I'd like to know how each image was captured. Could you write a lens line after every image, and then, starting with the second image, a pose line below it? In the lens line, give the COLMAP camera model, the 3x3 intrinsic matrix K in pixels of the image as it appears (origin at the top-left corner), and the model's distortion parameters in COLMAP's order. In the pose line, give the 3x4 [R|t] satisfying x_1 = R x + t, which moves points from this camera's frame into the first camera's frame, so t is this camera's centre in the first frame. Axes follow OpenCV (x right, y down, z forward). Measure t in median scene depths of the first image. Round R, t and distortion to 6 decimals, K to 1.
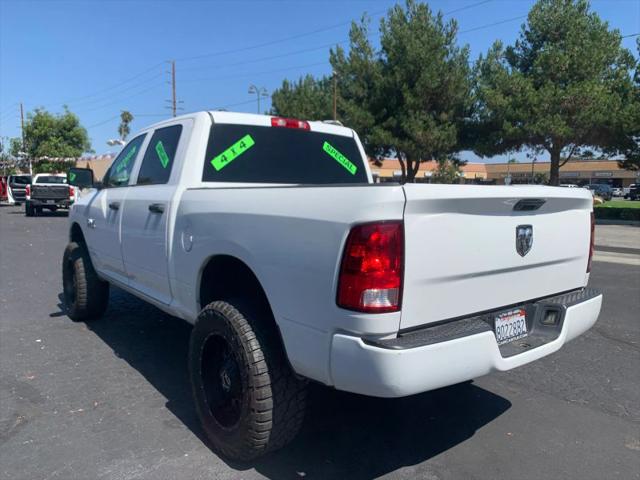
lens RADIAL K [[486.6, 0, 314.3], [0, 486.6, 233.0], [0, 0, 1]] dist [0.036080, -0.022244]
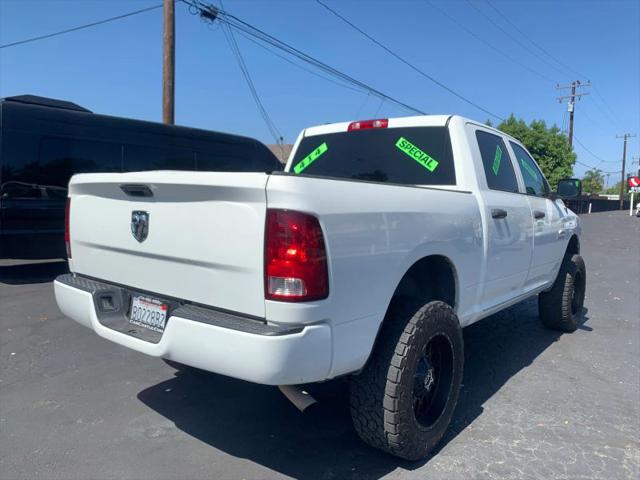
lens RADIAL K [[486.6, 0, 323.7], [0, 486.6, 234.8], [0, 0, 1]] dist [0.036080, -0.022244]
pose [[0.242187, 0.065671, -0.968005, 0.926734], [-0.108615, 0.993270, 0.040211, -0.030271], [0.964131, 0.095401, 0.247690, 0.694297]]
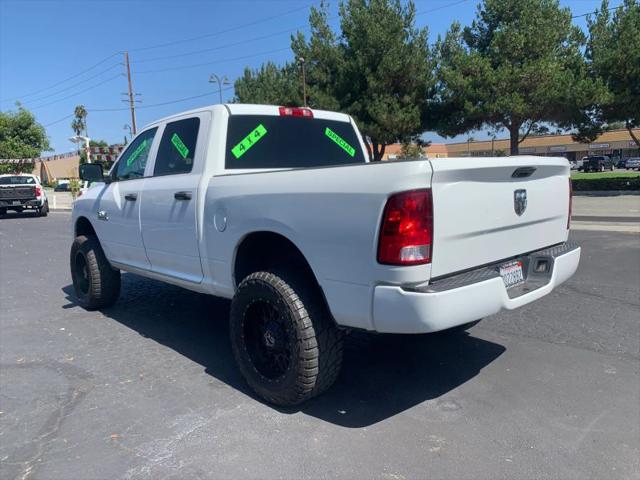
lens RADIAL K [[486.6, 0, 312.6], [0, 486.6, 237.2], [0, 0, 1]] dist [0.036080, -0.022244]
pose [[0.996227, -0.058850, 0.063779, -0.098788], [0.056655, 0.997756, 0.035695, 0.018038], [-0.065737, -0.031947, 0.997325, -0.101744]]
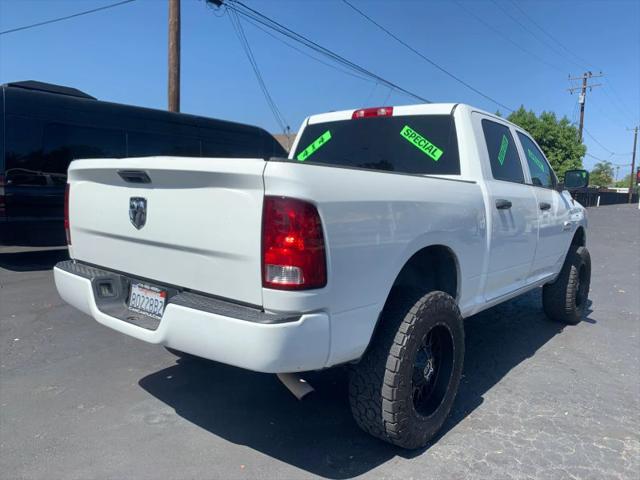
lens RADIAL K [[486.6, 0, 327.7], [0, 486.6, 240.3], [0, 0, 1]] dist [0.036080, -0.022244]
pose [[0.235640, 0.097023, -0.966985, 0.922409], [-0.117498, 0.990549, 0.070755, -0.027957], [0.964712, 0.096946, 0.244813, 0.704822]]
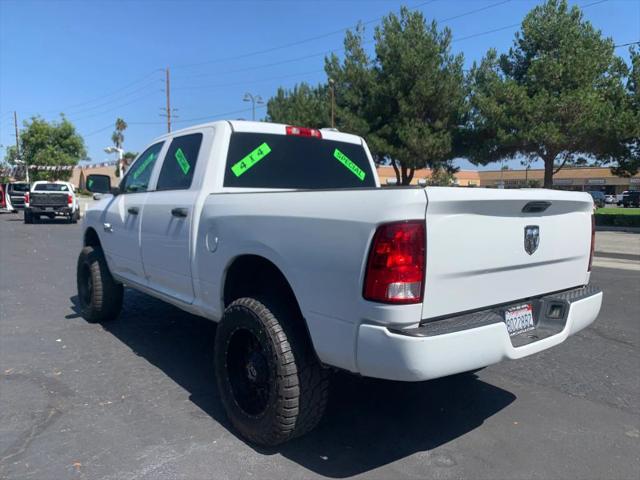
lens RADIAL K [[486.6, 0, 308.0], [0, 486.6, 238.3], [0, 0, 1]] dist [0.036080, -0.022244]
pose [[0.999998, -0.001443, 0.001181, -0.041728], [0.001448, 0.999990, -0.004317, 0.009917], [-0.001175, 0.004319, 0.999990, -0.050905]]
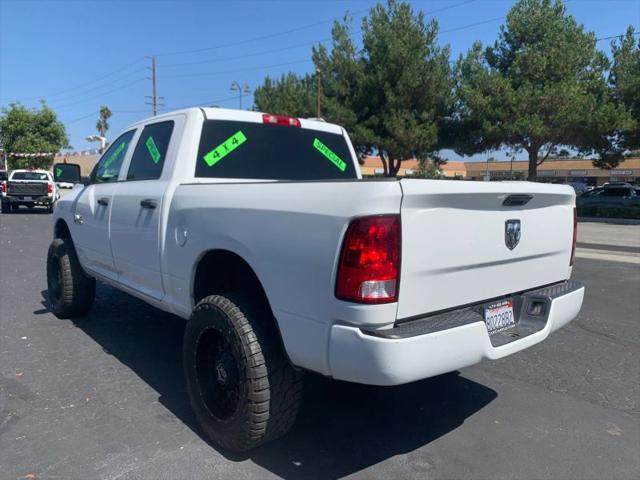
lens RADIAL K [[486.6, 0, 314.9], [0, 486.6, 230.2], [0, 0, 1]] dist [0.036080, -0.022244]
pose [[0.999232, -0.000322, 0.039195, -0.019475], [0.000356, 1.000000, -0.000862, 0.004464], [-0.039195, 0.000875, 0.999231, -0.013337]]
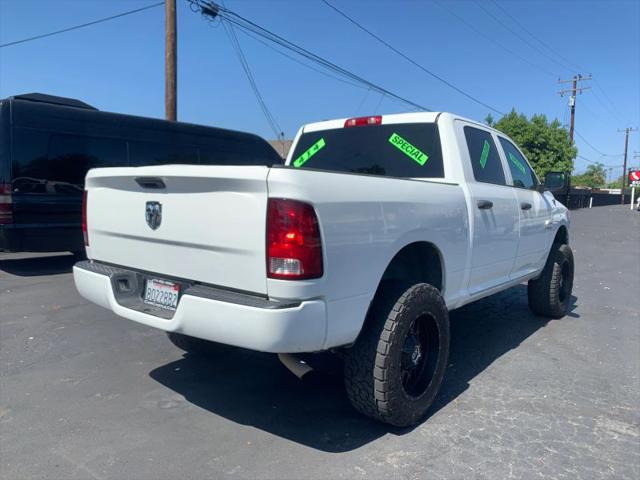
lens RADIAL K [[486.6, 0, 323.0], [0, 486.6, 237.3], [0, 0, 1]] dist [0.036080, -0.022244]
pose [[0.237954, 0.078407, -0.968106, 0.993344], [-0.104863, 0.992984, 0.054648, -0.022526], [0.965599, 0.088515, 0.244507, 0.686777]]
